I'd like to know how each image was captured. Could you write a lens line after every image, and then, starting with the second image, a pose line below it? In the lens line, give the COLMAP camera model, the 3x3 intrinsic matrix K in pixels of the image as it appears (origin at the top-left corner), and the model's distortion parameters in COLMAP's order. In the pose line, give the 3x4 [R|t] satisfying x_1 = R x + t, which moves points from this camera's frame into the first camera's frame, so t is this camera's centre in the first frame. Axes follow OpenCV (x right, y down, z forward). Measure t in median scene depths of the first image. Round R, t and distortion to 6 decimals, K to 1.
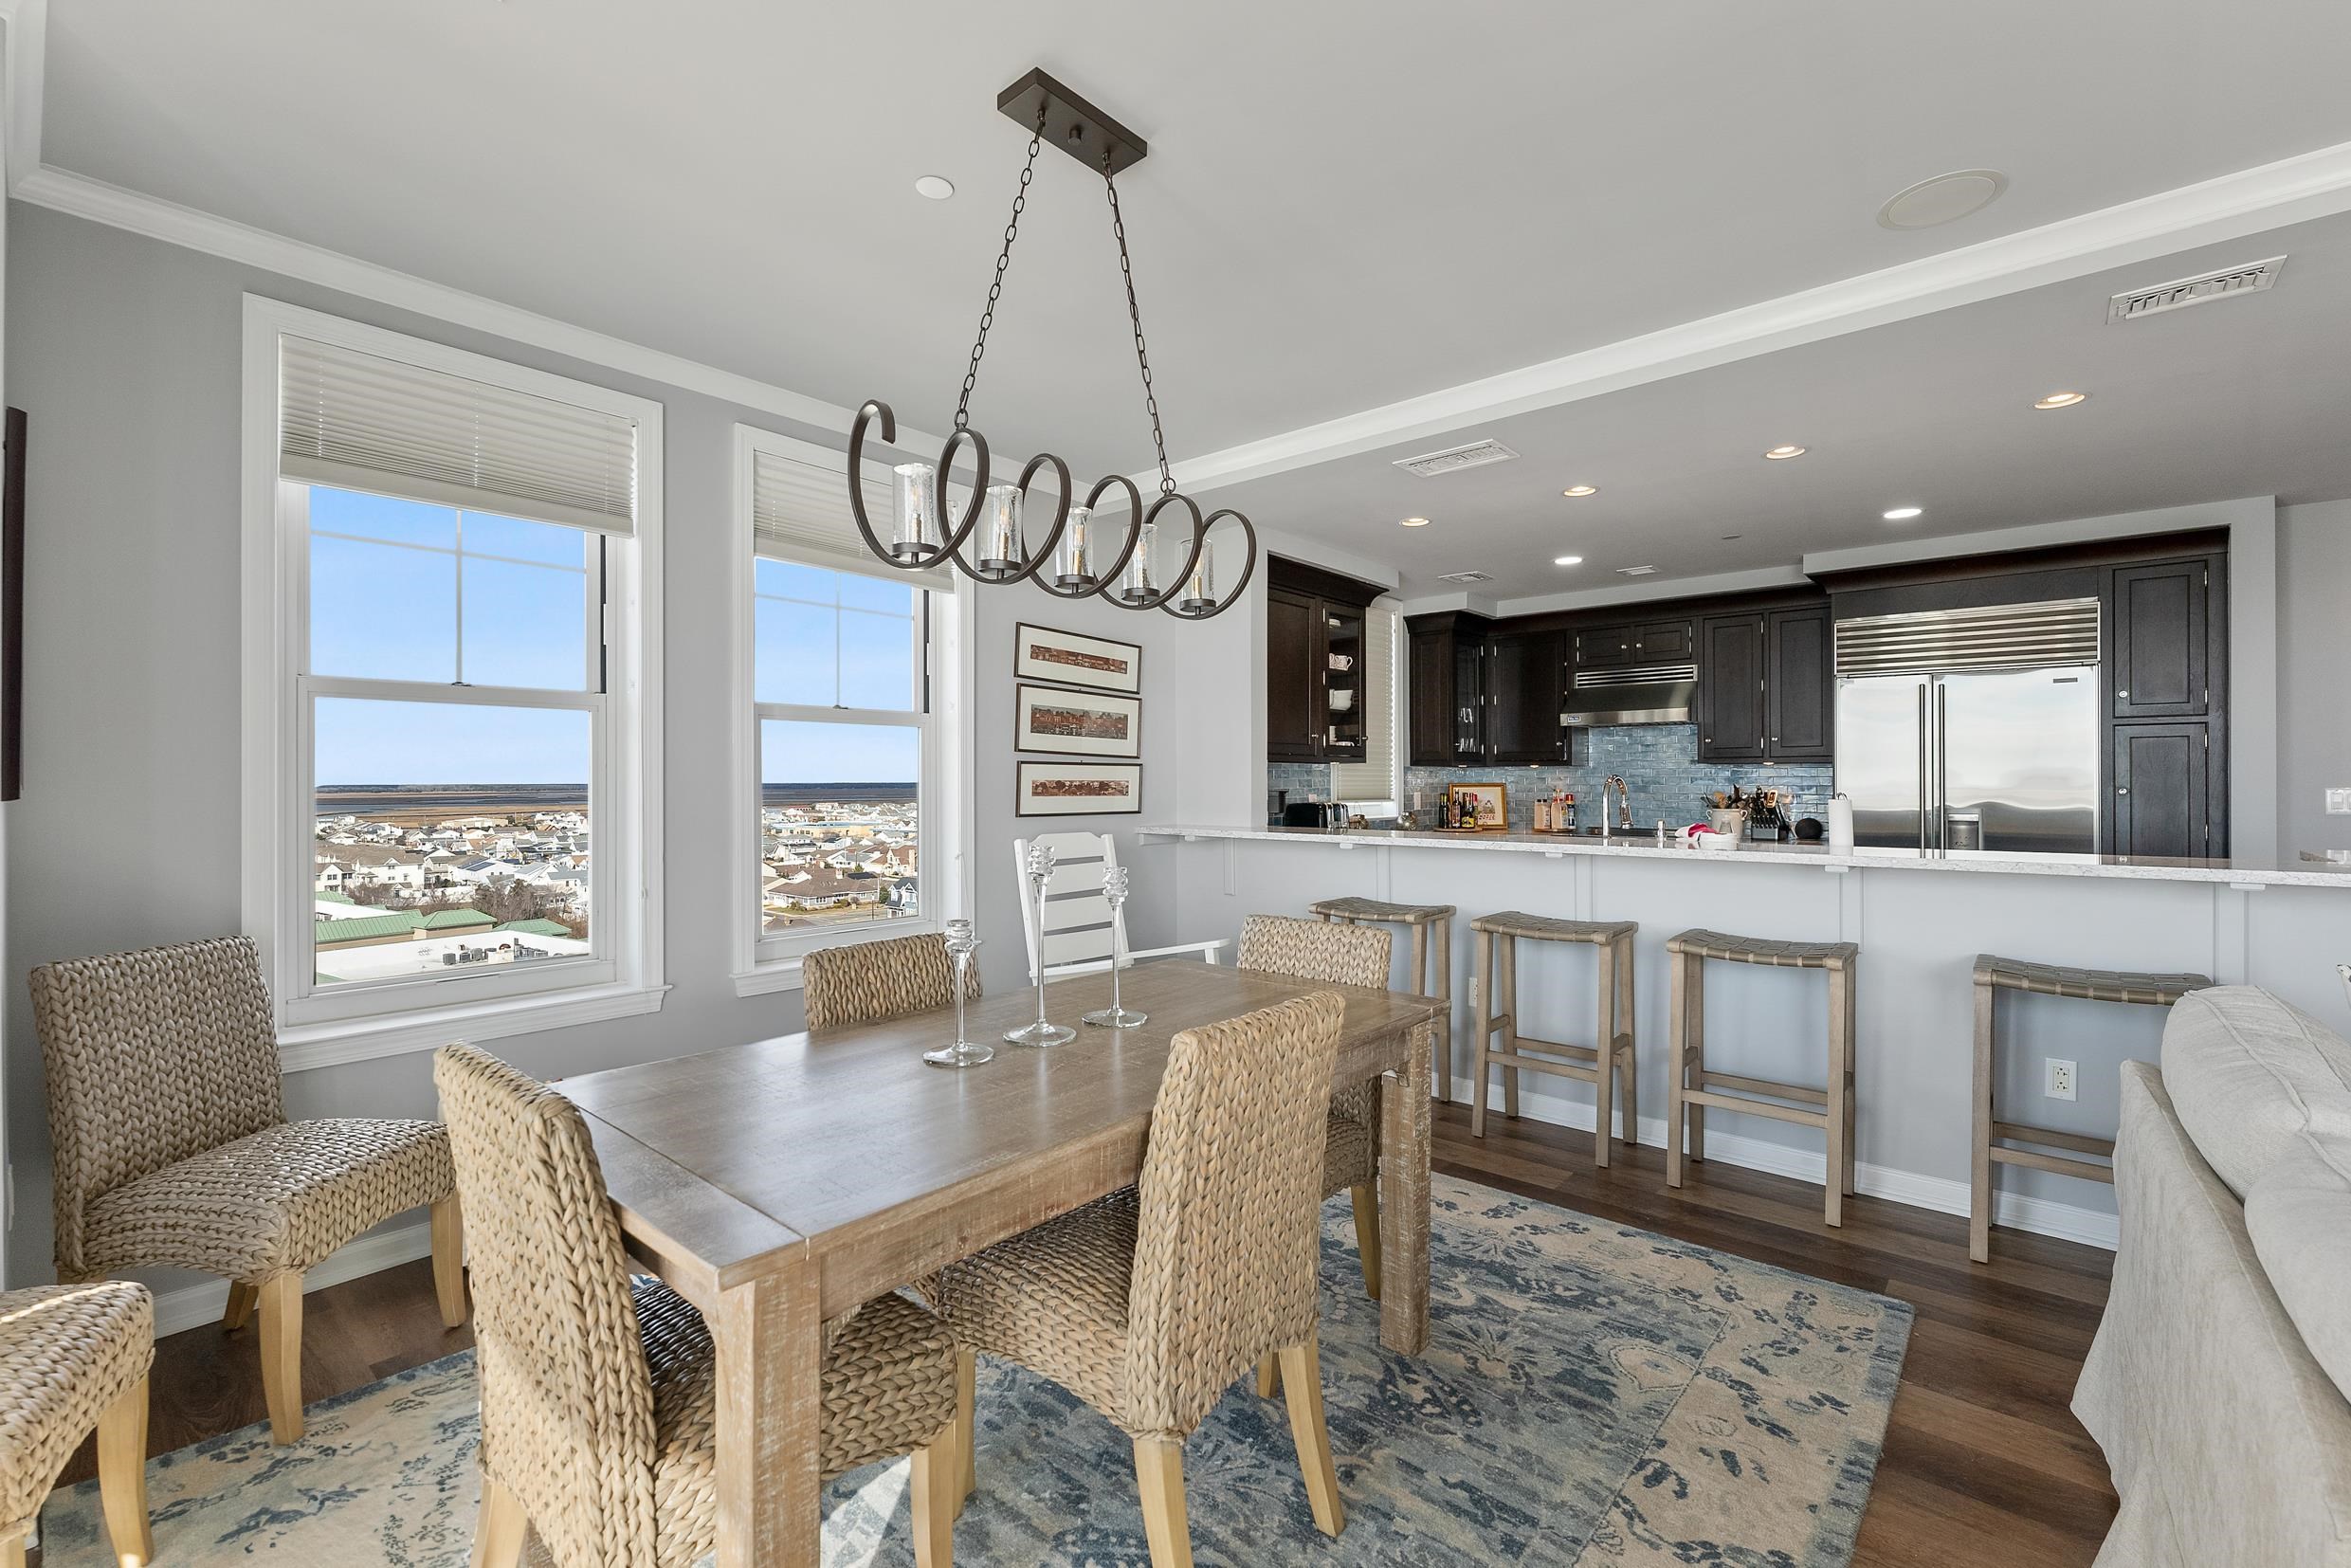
lens RADIAL K [[1023.3, 0, 1162.2], [0, 1023.3, 791.6], [0, 0, 1]] dist [-0.003174, -0.000534]
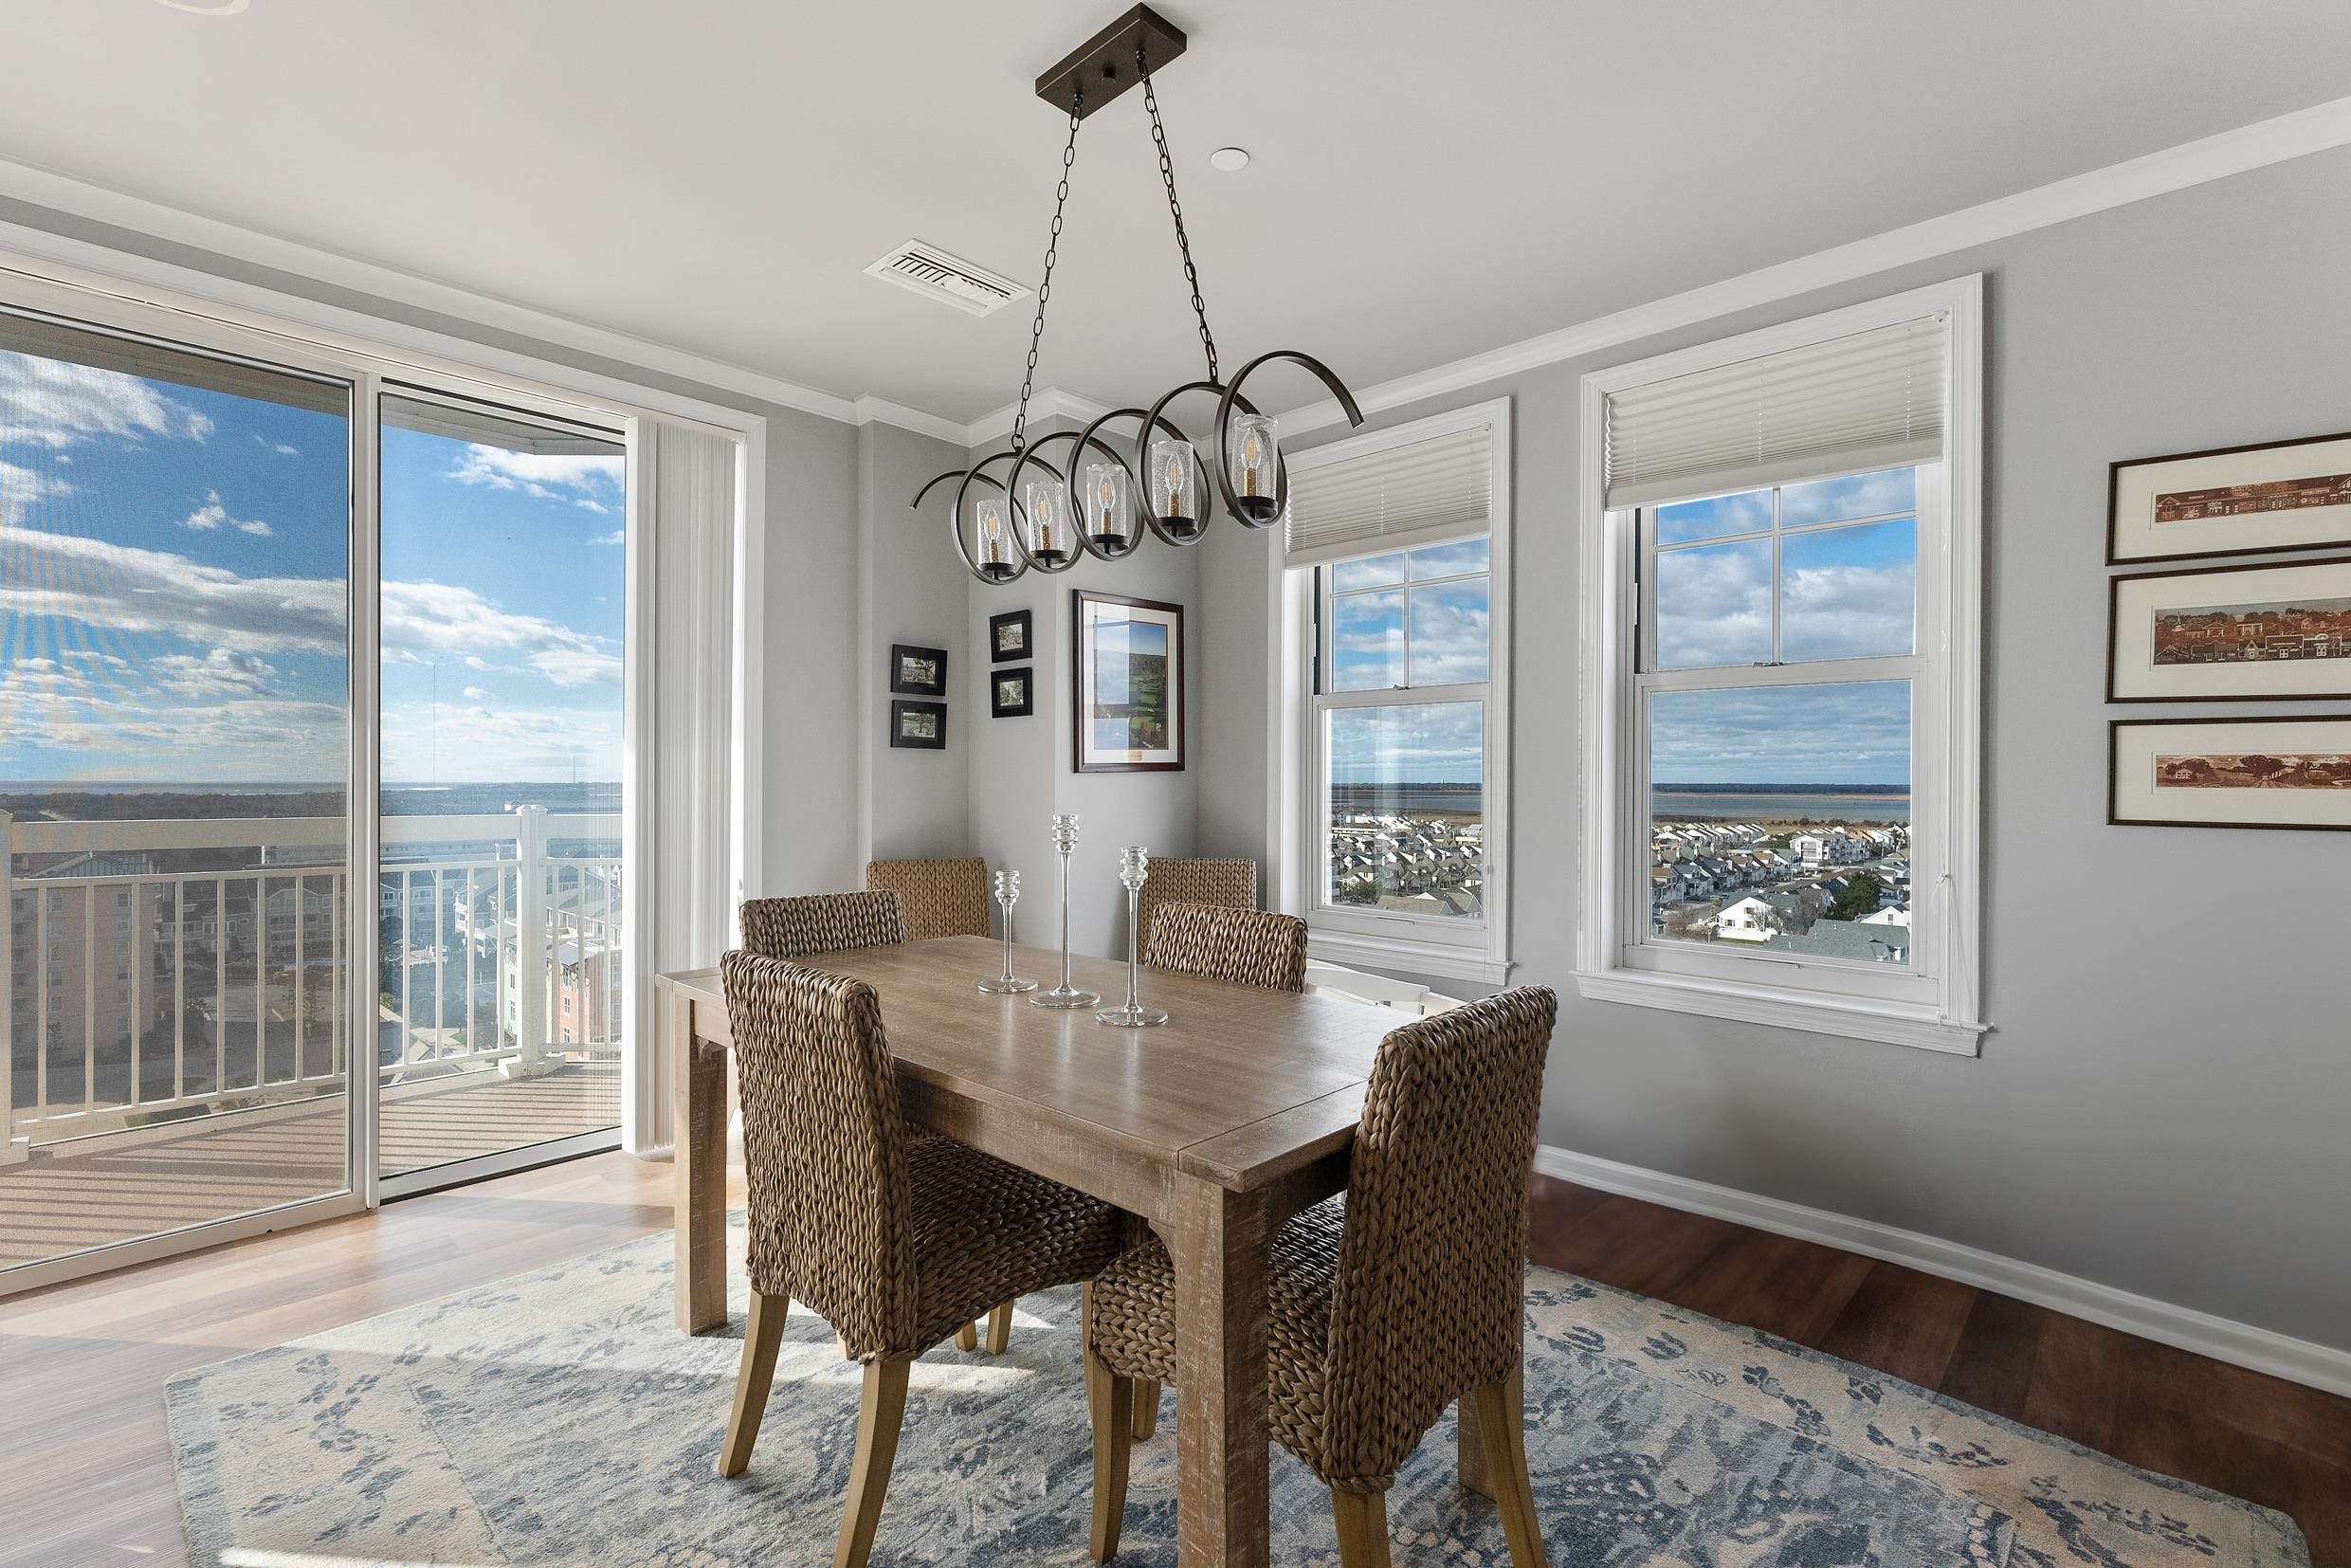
lens RADIAL K [[1064.5, 0, 1175.1], [0, 1064.5, 779.8], [0, 0, 1]] dist [-0.004242, 0.001698]
pose [[-0.048691, 0.003794, -0.998807, 0.398669], [-0.011385, 0.999926, 0.004353, 0.004055], [0.998749, 0.011583, -0.048645, 0.482925]]
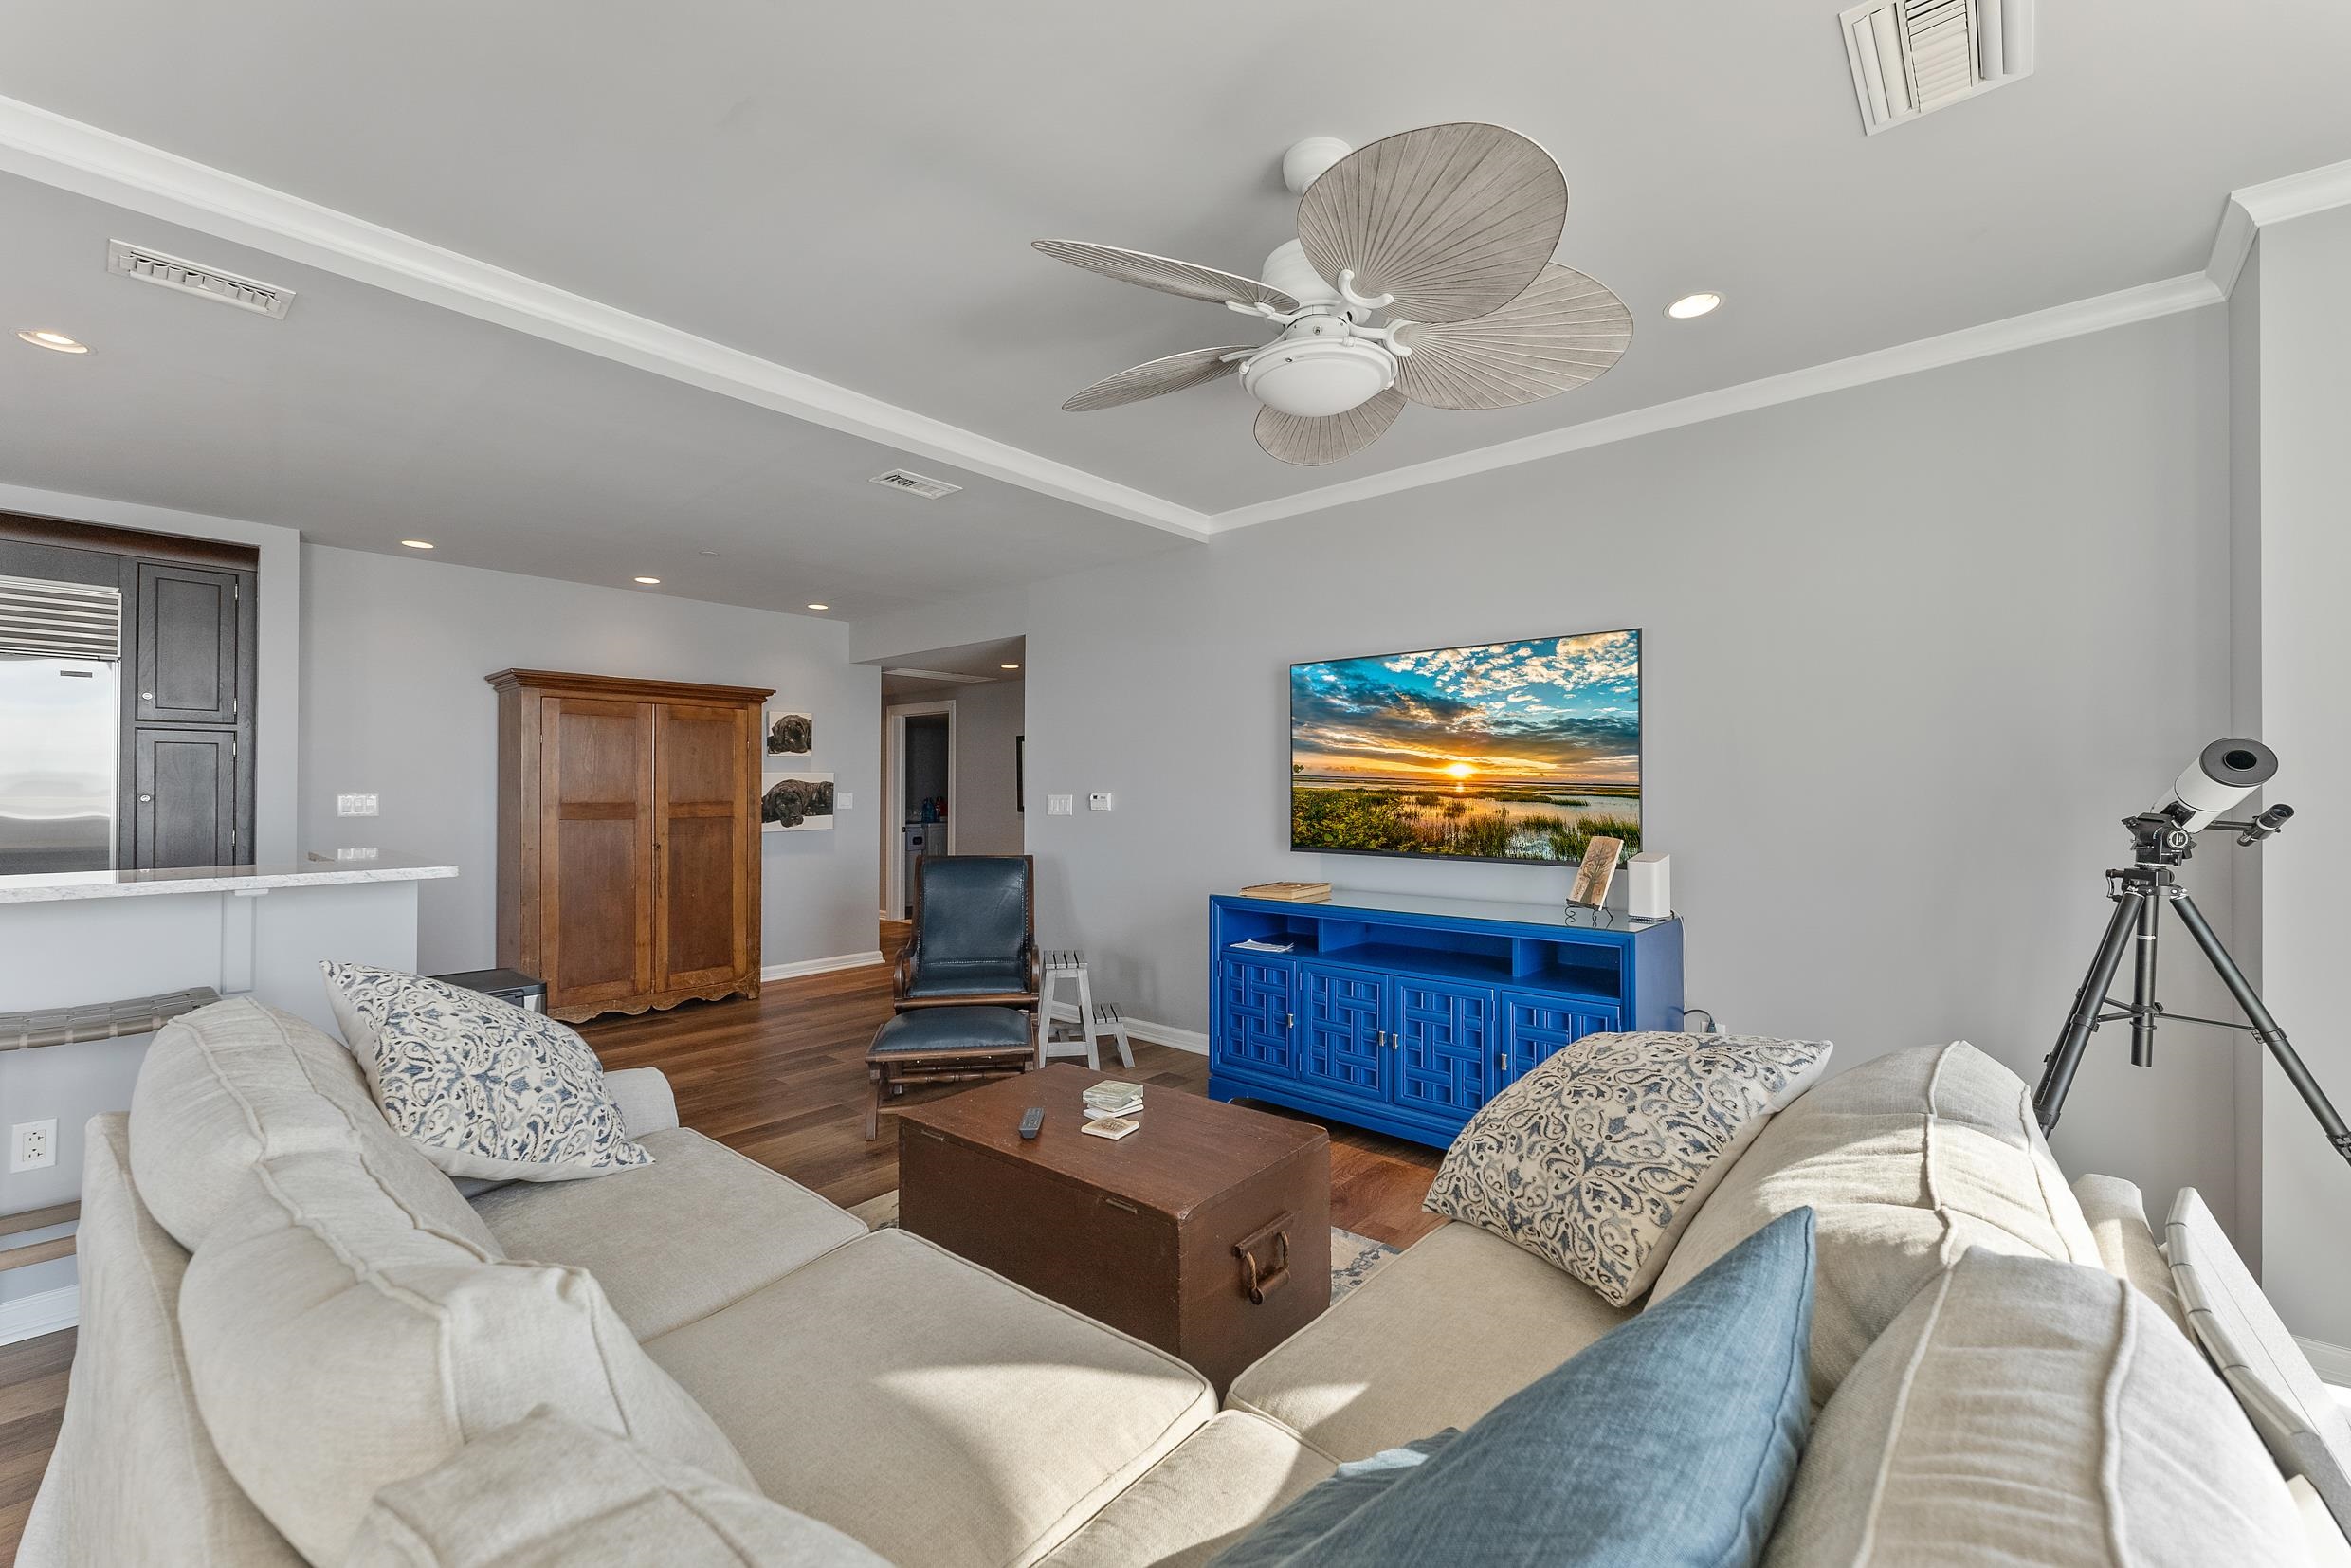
lens RADIAL K [[957.7, 0, 1186.3], [0, 957.7, 776.4], [0, 0, 1]] dist [-0.001151, -0.000198]
pose [[0.003495, 0.016679, 0.999855, 0.062898], [0.006972, 0.999836, -0.016703, 0.000086], [-0.999970, 0.007030, 0.003378, 0.037117]]
